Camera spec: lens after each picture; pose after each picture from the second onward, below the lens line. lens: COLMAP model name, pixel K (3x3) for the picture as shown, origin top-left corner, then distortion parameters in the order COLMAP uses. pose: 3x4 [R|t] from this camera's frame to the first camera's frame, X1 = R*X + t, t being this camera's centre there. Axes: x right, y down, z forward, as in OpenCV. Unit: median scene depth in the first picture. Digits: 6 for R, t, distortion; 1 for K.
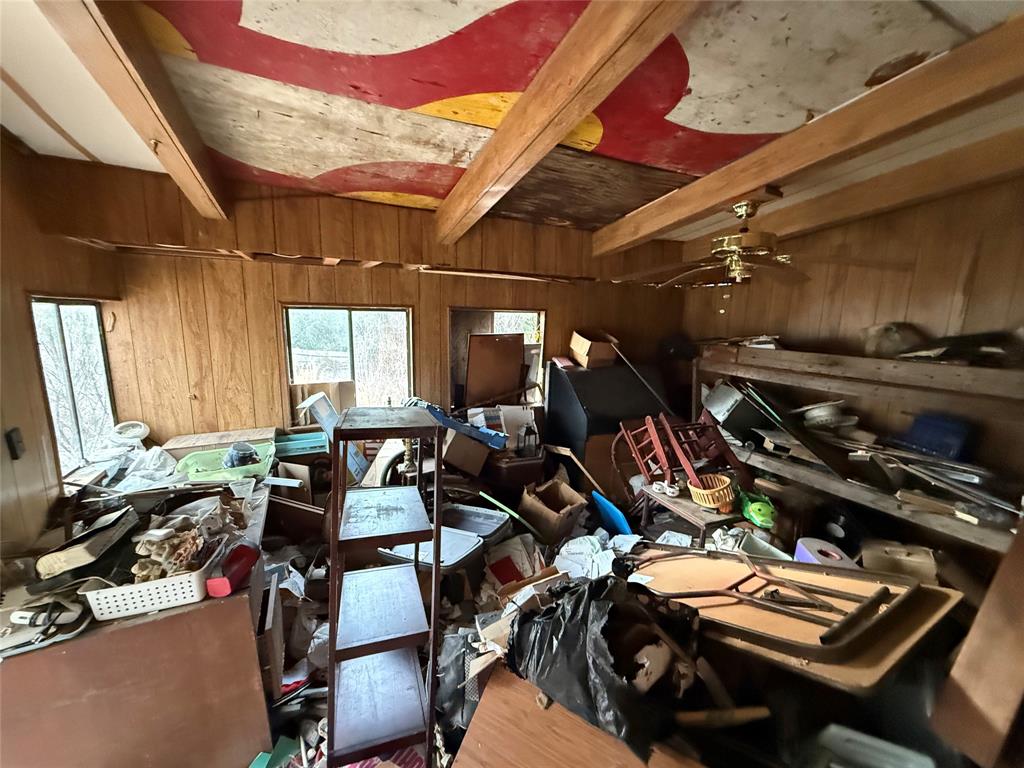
lens RADIAL K [[406.8, 0, 511.6], [0, 406.8, 386.8], [0, 0, 1]] dist [-0.000325, -0.000419]
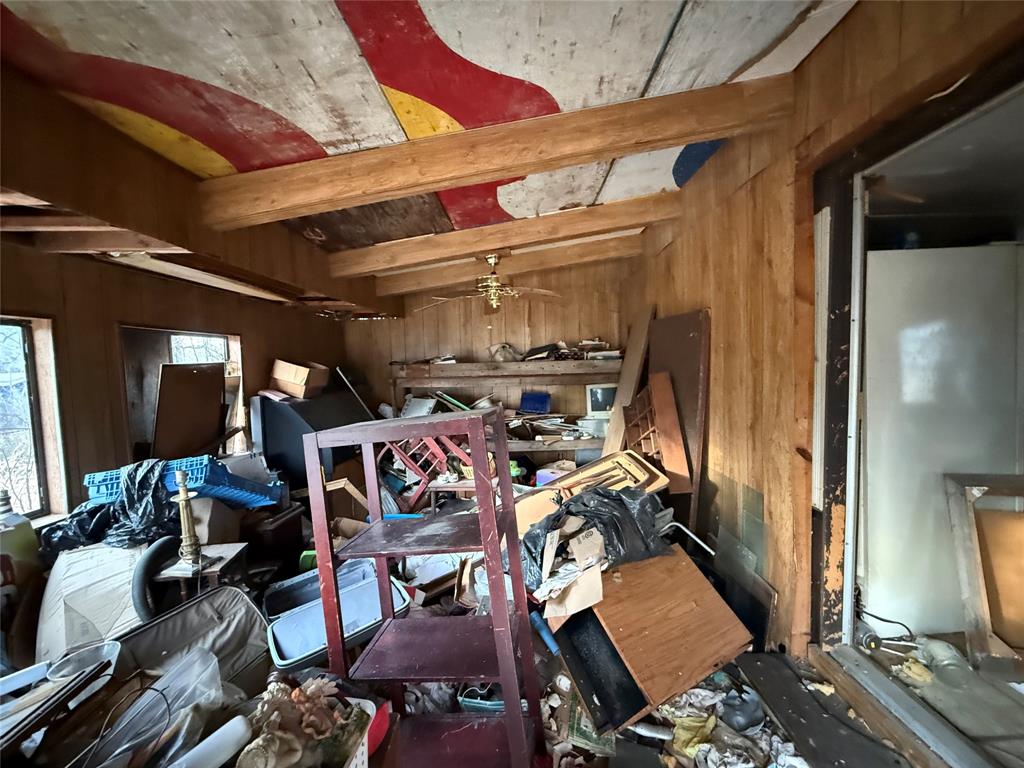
lens RADIAL K [[406.8, 0, 511.6], [0, 406.8, 386.8], [0, 0, 1]] dist [-0.000325, -0.000419]
pose [[0.451931, -0.088416, 0.887660, -0.579906], [0.195291, 0.980744, -0.001740, 0.028561], [-0.870413, 0.174138, 0.460496, 0.254122]]
